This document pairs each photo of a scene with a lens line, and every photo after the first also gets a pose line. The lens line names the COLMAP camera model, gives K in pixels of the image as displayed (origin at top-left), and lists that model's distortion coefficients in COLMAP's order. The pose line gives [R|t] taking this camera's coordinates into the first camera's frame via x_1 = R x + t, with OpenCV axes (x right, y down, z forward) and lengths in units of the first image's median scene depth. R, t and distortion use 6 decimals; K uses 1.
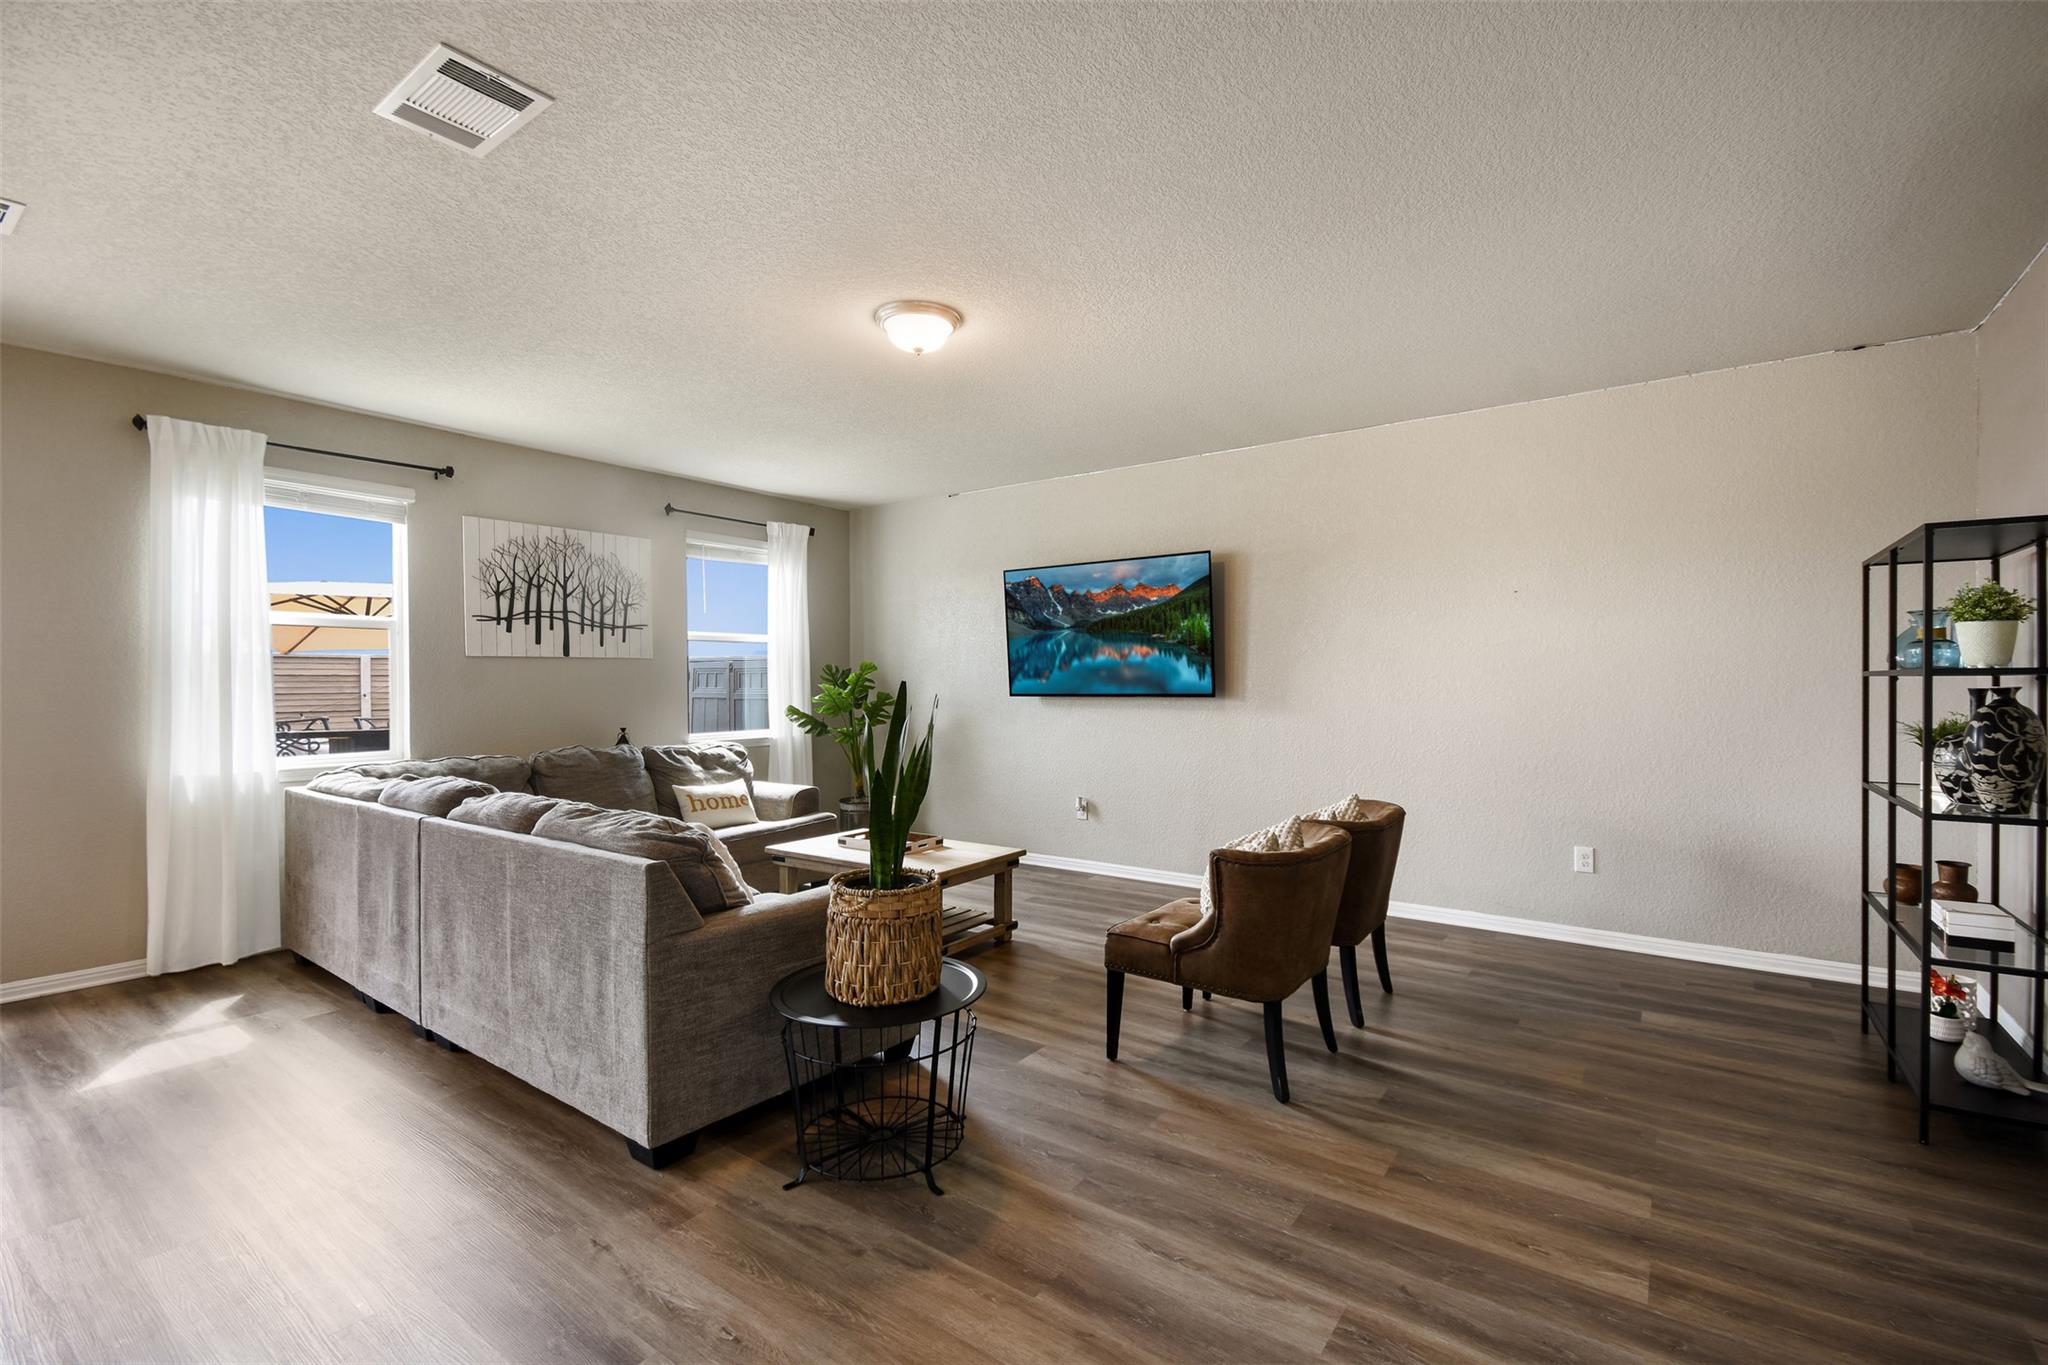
lens RADIAL K [[897.9, 0, 1030.4], [0, 897.9, 689.9], [0, 0, 1]] dist [0.003442, 0.000769]
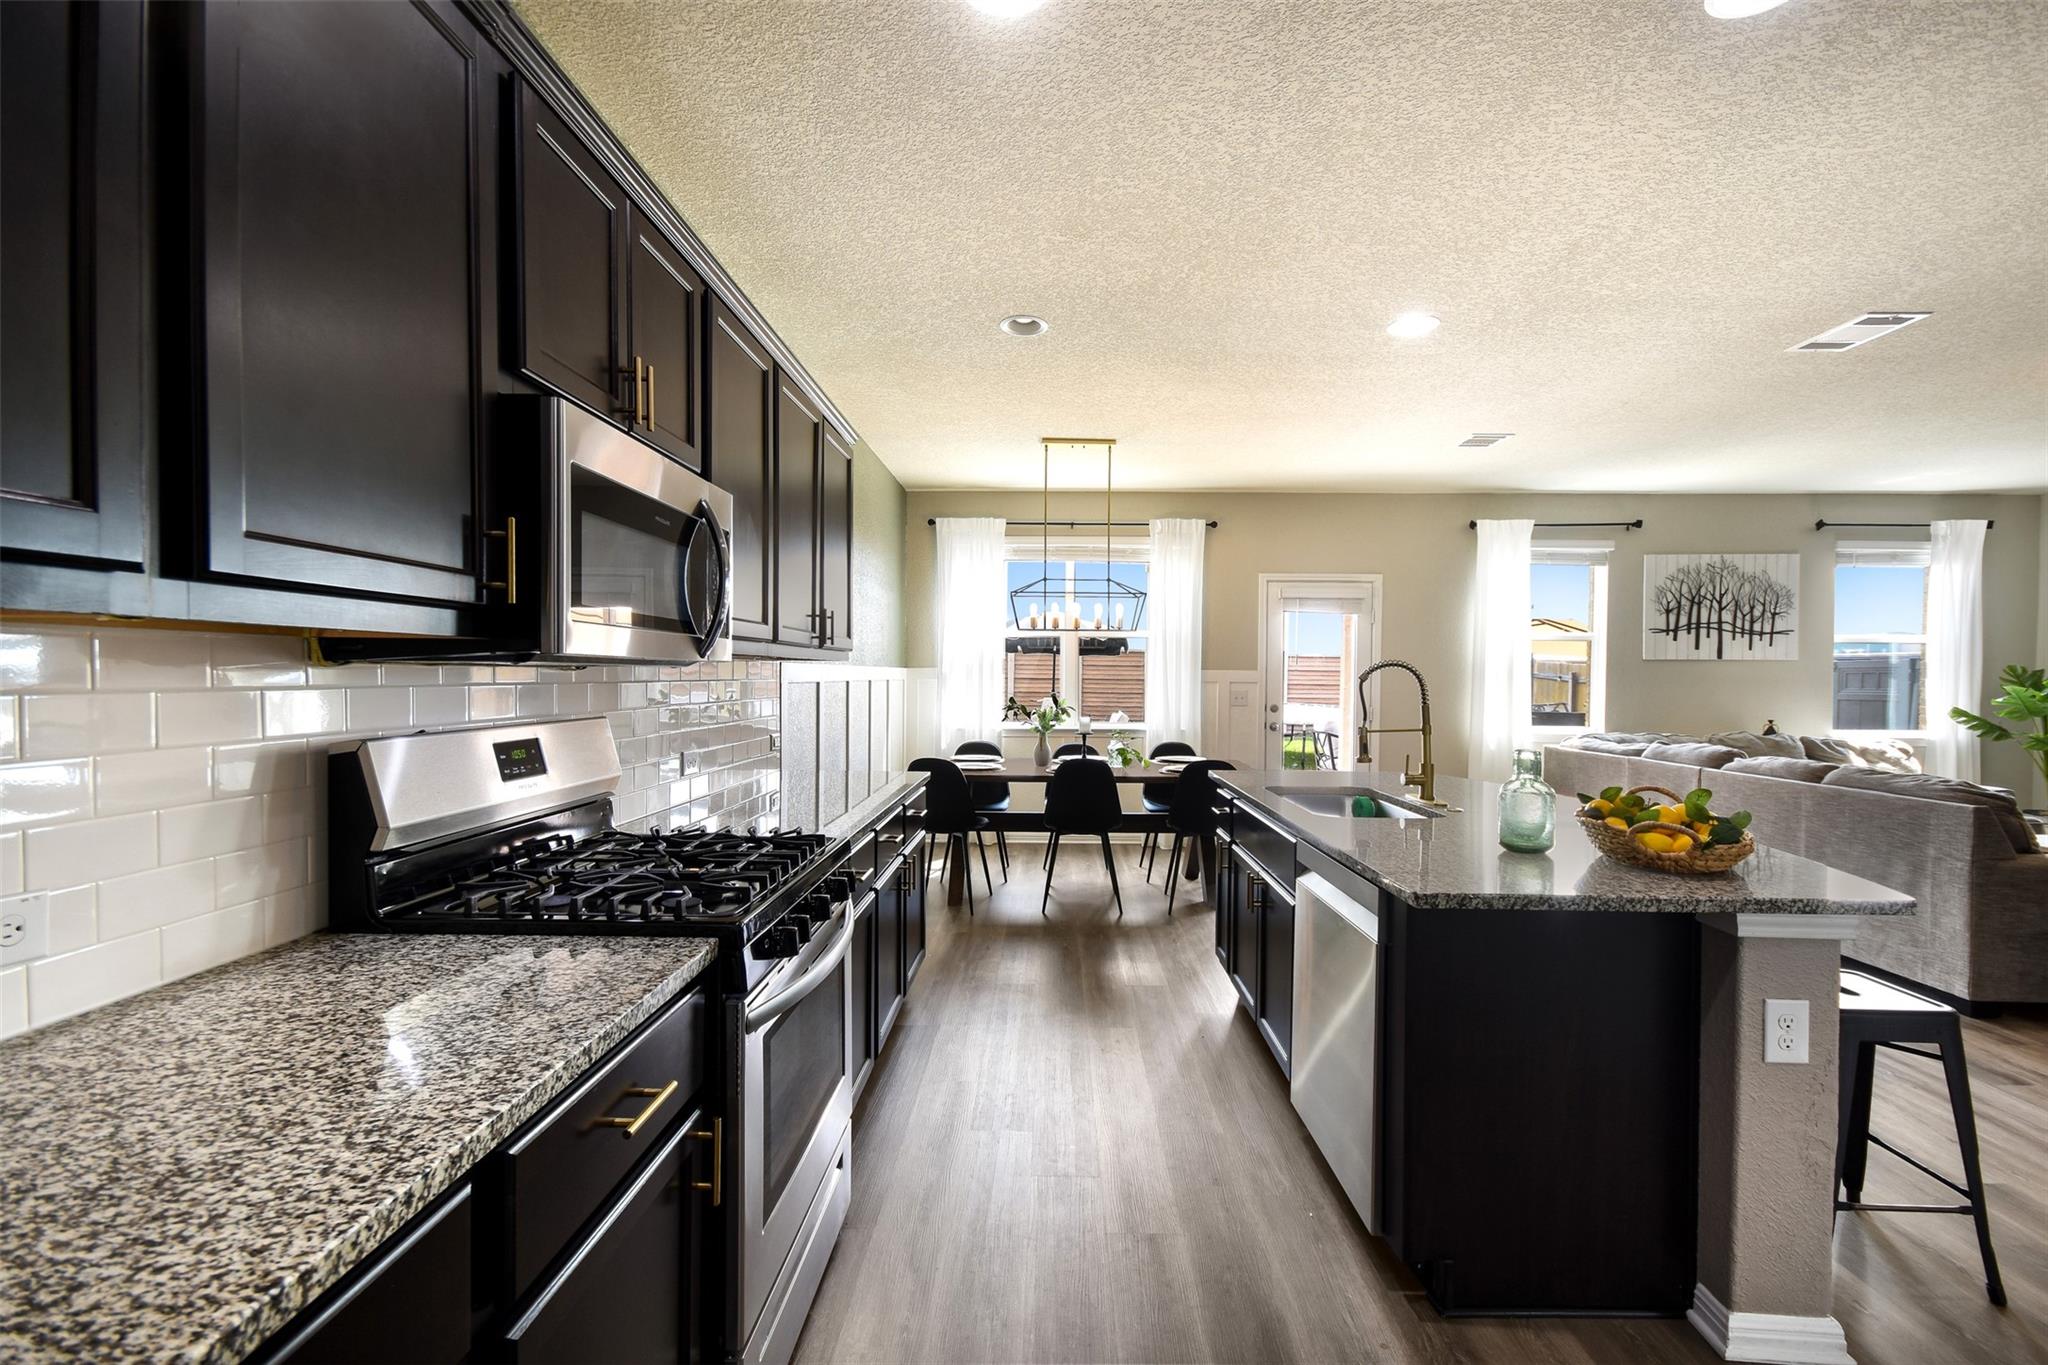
lens RADIAL K [[897.9, 0, 1026.6], [0, 897.9, 690.7], [0, 0, 1]] dist [0.003442, 0.000769]
pose [[0.567548, 0.025555, -0.822944, -0.040598], [-0.020921, 0.999643, 0.016614, 0.005354], [0.823075, 0.007787, 0.567880, -0.467757]]
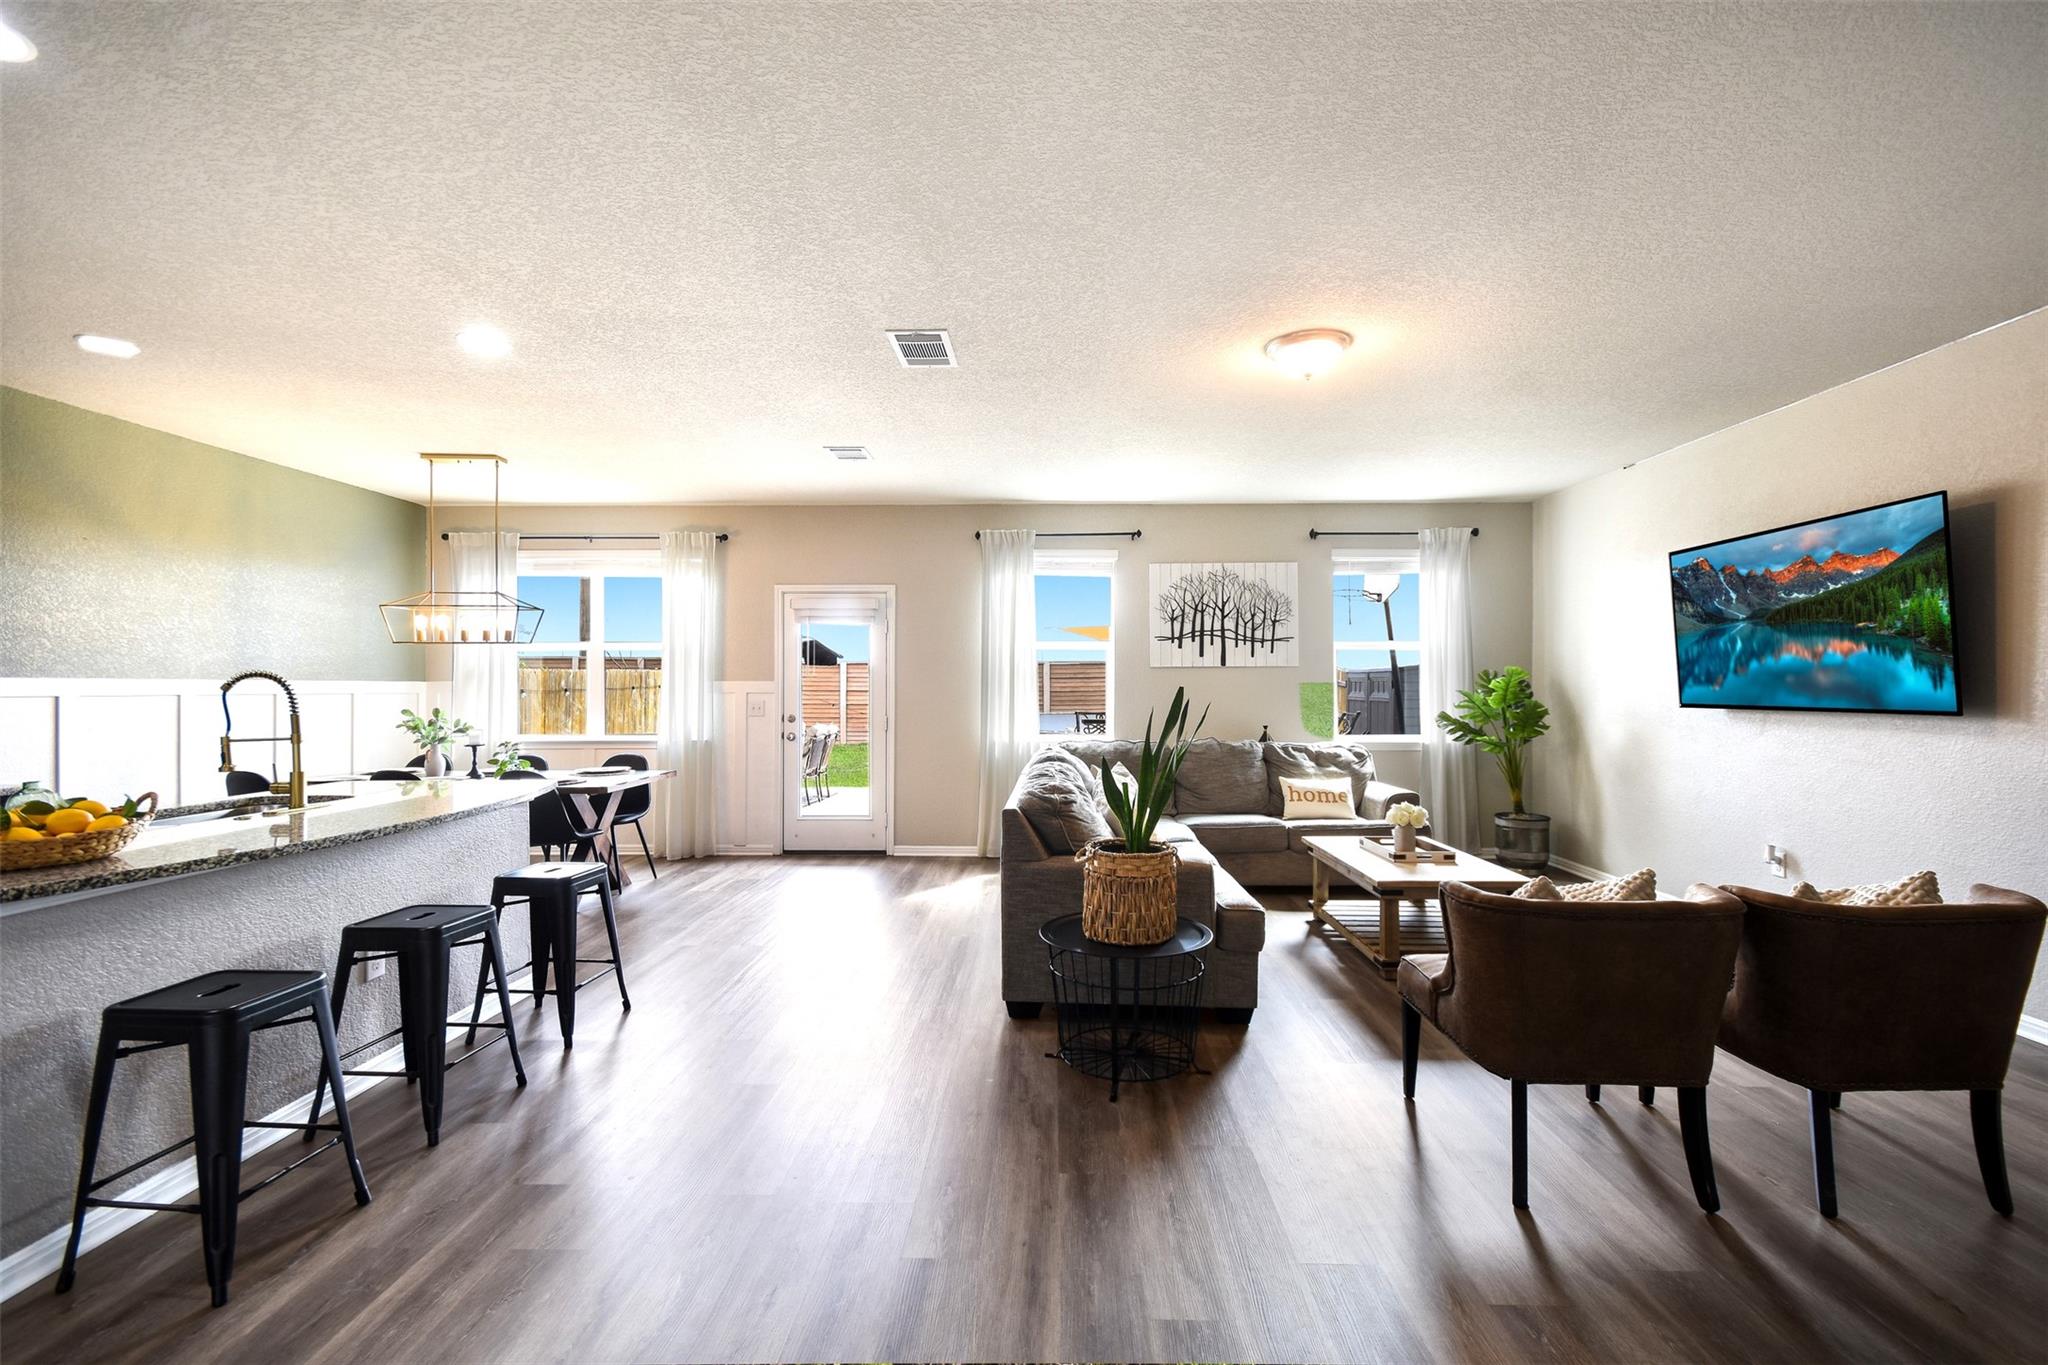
lens RADIAL K [[897.9, 0, 1039.7], [0, 897.9, 676.8], [0, 0, 1]] dist [0.003442, 0.000769]
pose [[0.571516, -0.003007, -0.820586, 0.351536], [-0.012833, 0.999838, -0.012601, -0.003310], [0.820491, 0.017733, 0.571385, 0.081165]]
